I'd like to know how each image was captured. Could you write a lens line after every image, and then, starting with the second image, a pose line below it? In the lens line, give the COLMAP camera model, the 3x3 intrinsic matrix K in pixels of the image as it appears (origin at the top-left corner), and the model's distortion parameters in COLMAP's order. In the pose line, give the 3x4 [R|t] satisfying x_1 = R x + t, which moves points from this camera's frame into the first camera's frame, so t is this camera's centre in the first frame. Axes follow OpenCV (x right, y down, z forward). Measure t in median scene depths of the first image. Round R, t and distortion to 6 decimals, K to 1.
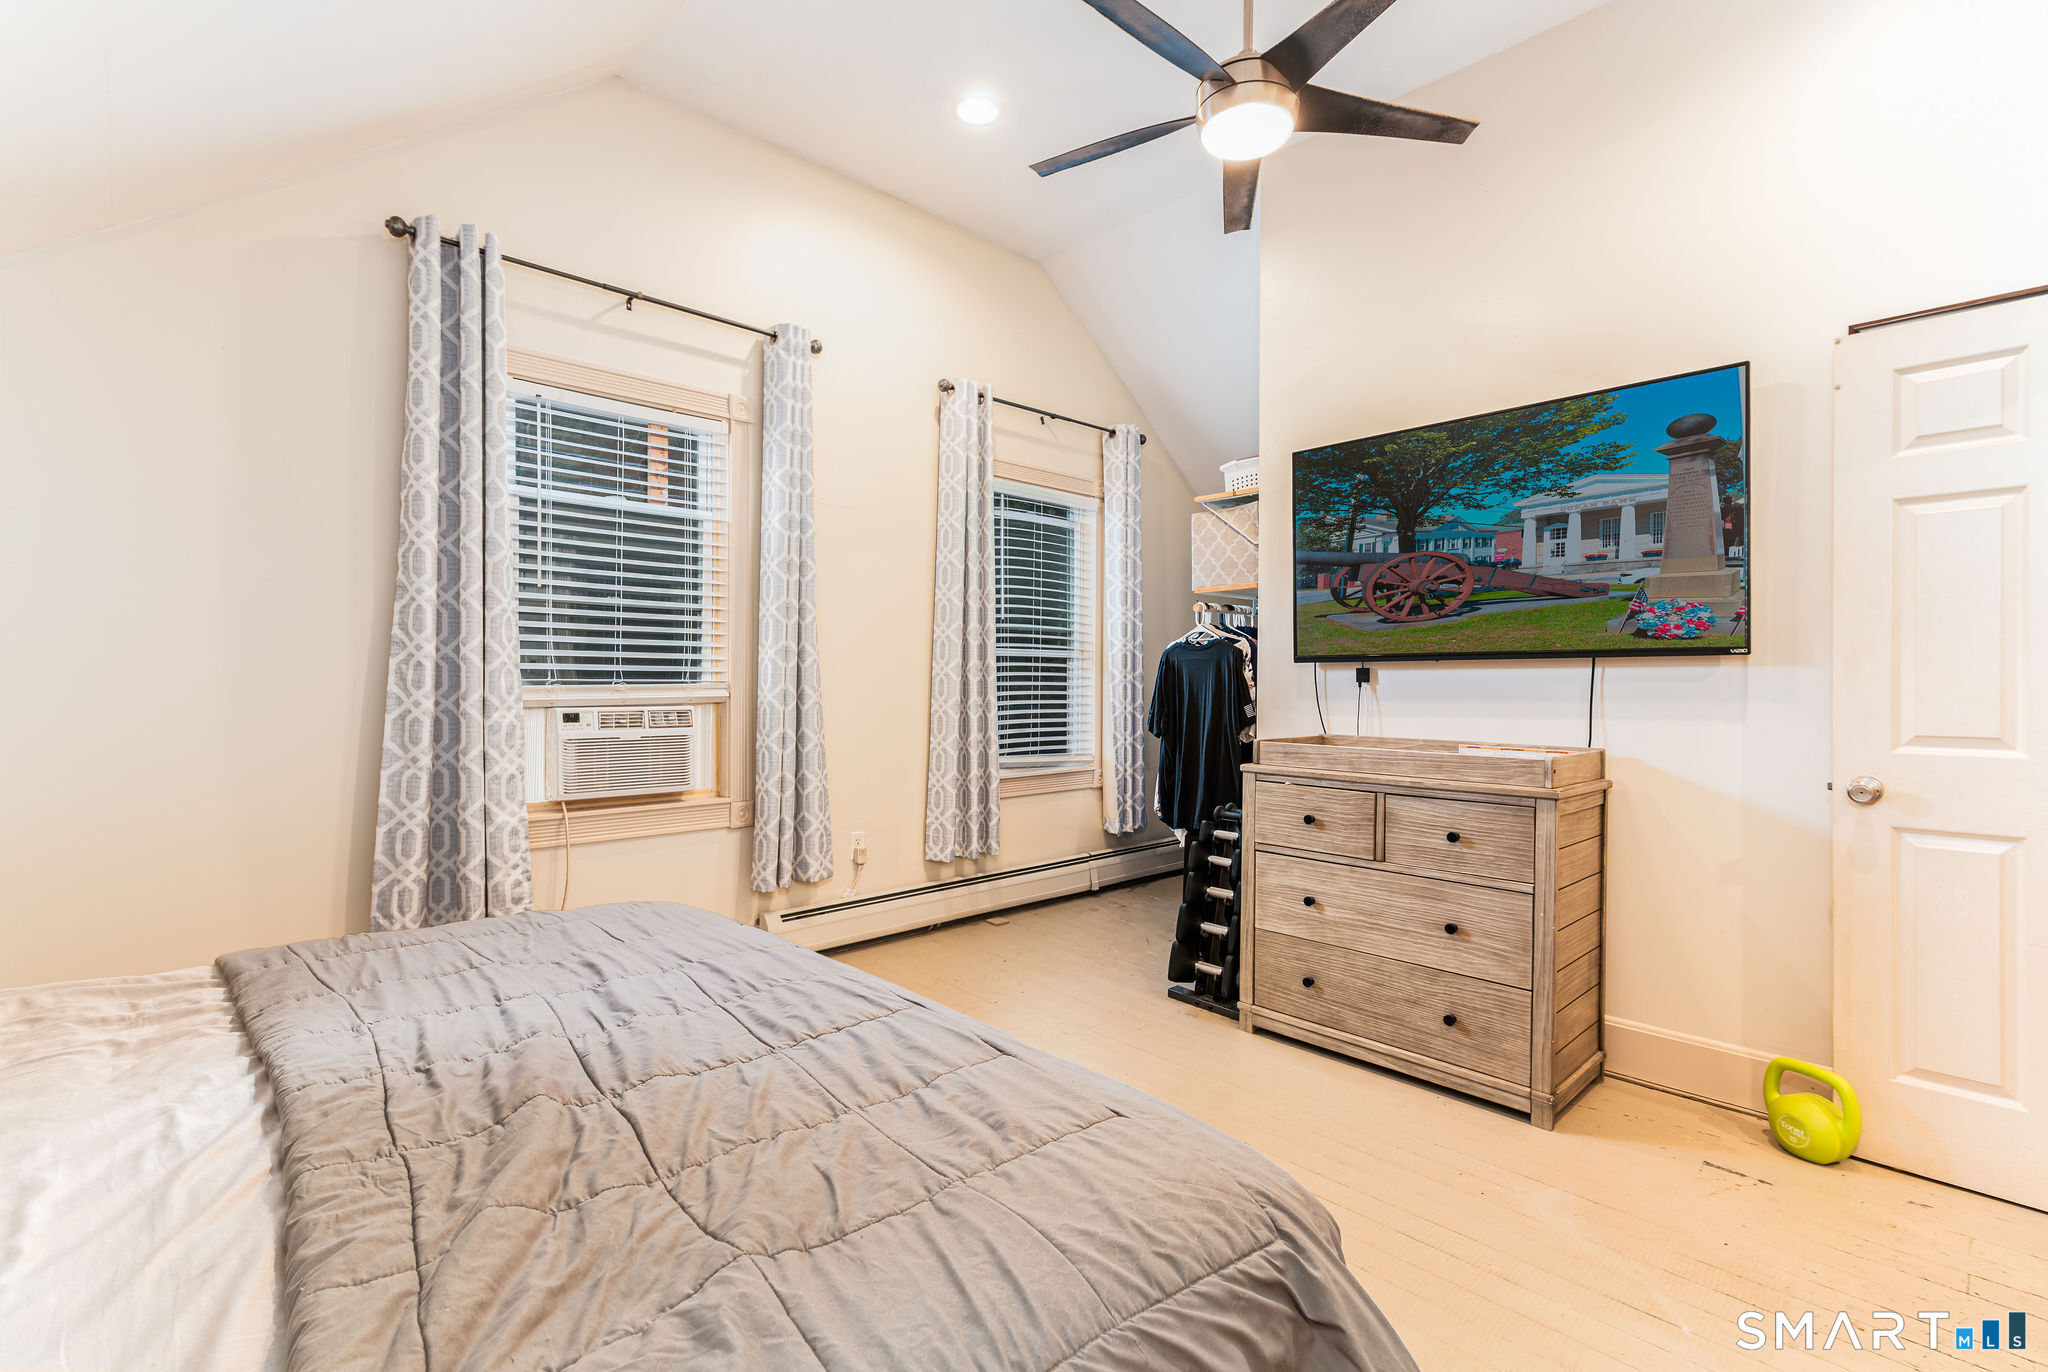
lens RADIAL K [[943.4, 0, 1026.3], [0, 943.4, 688.7], [0, 0, 1]] dist [0.013757, -0.001386]
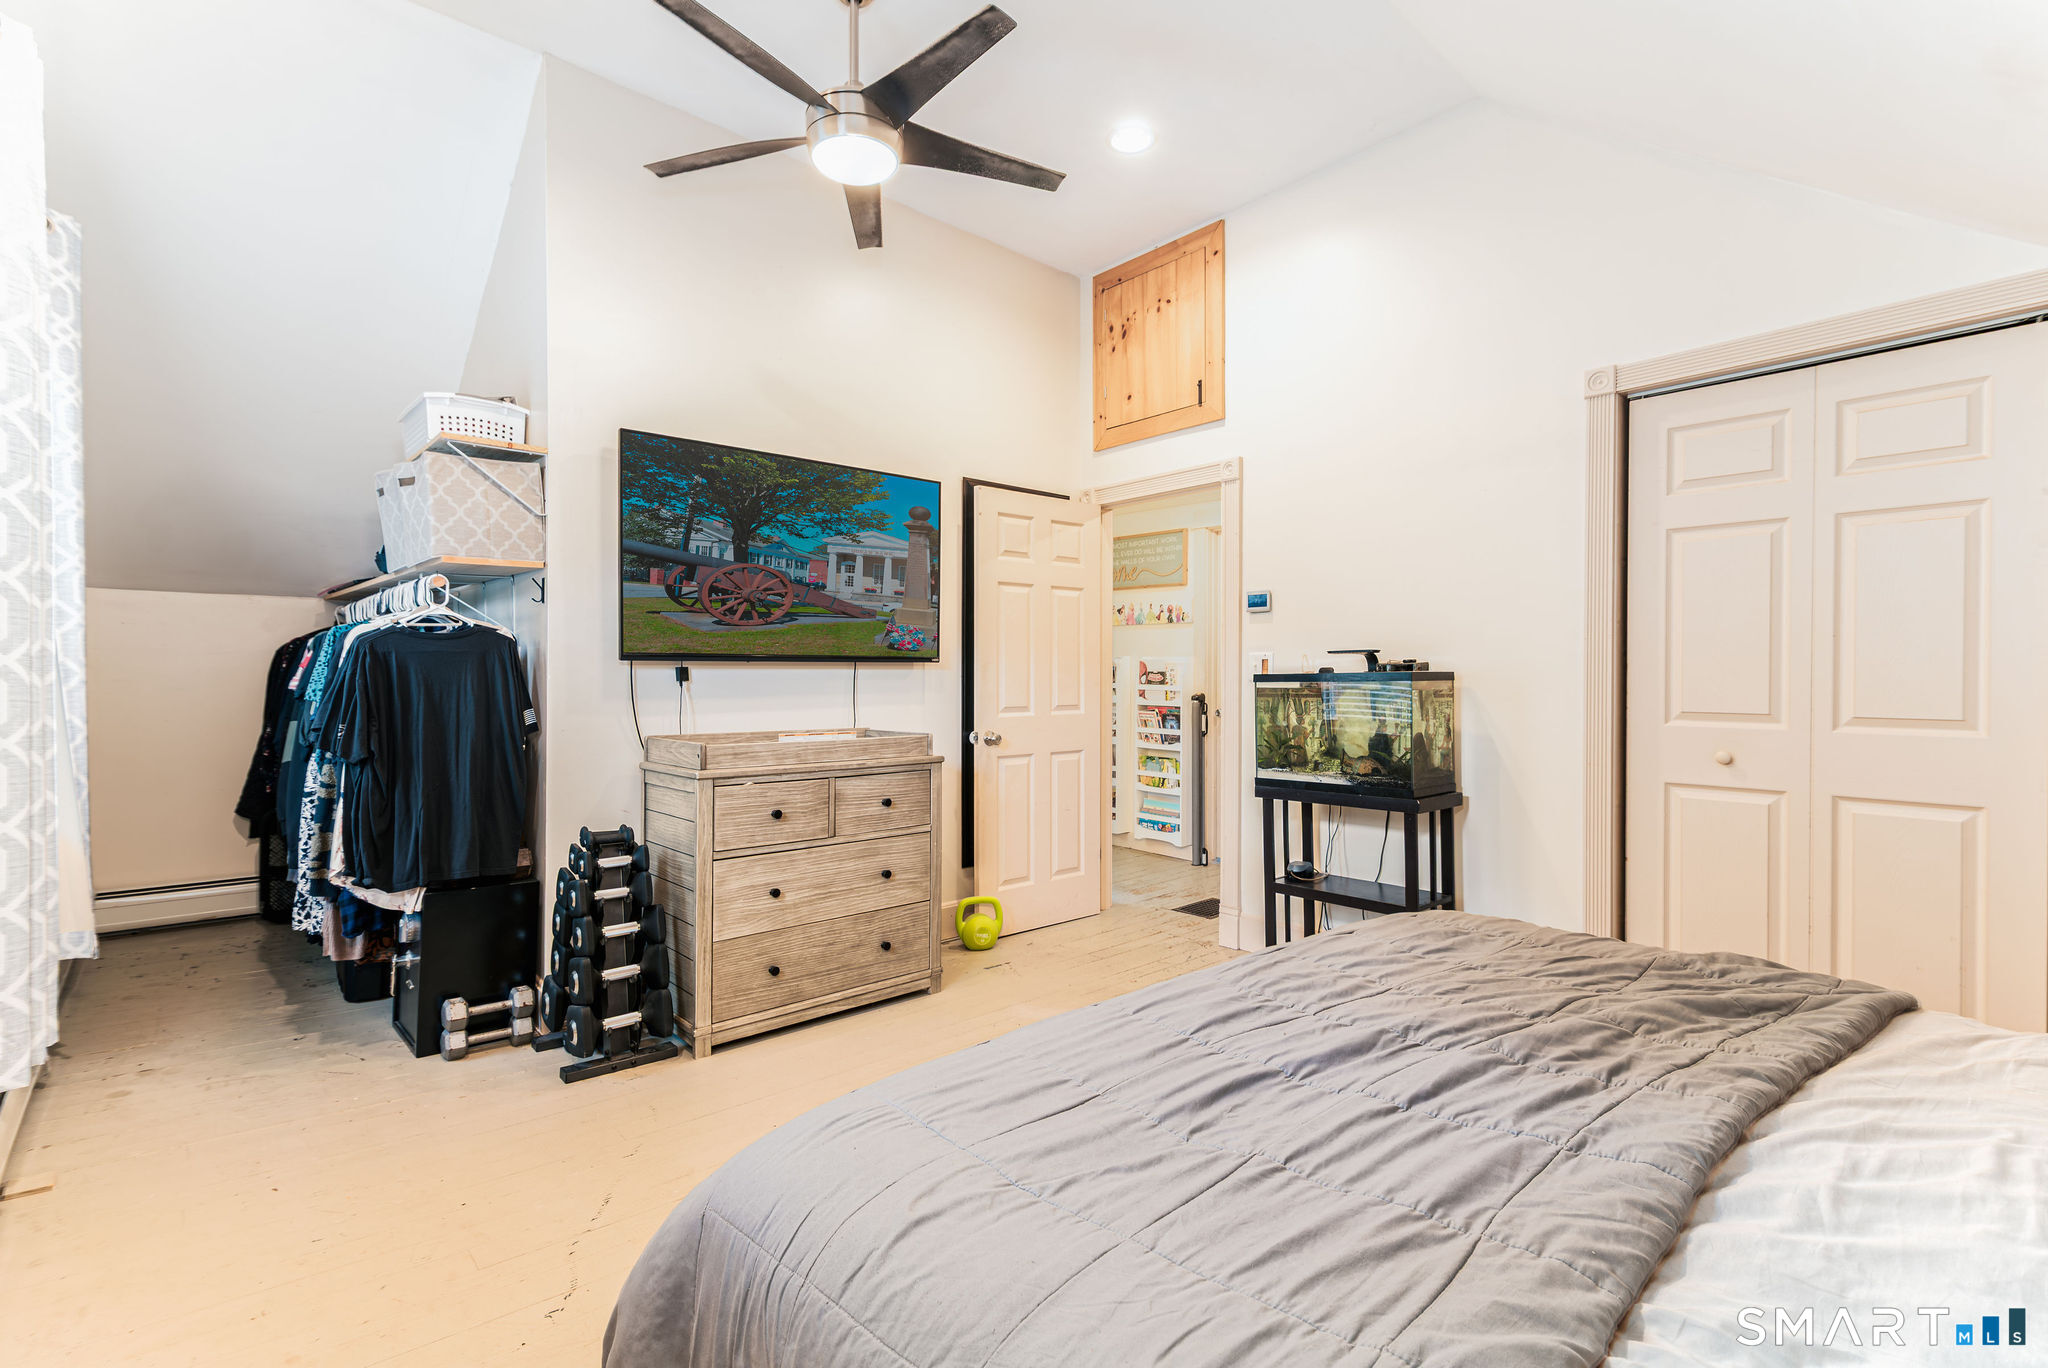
lens RADIAL K [[943.4, 0, 1023.0], [0, 943.4, 679.4], [0, 0, 1]] dist [0.013757, -0.001386]
pose [[0.020761, -0.010217, 0.999732, -0.735982], [0.004901, 0.999937, 0.010117, -0.019680], [-0.999772, 0.004690, 0.020810, 0.706341]]
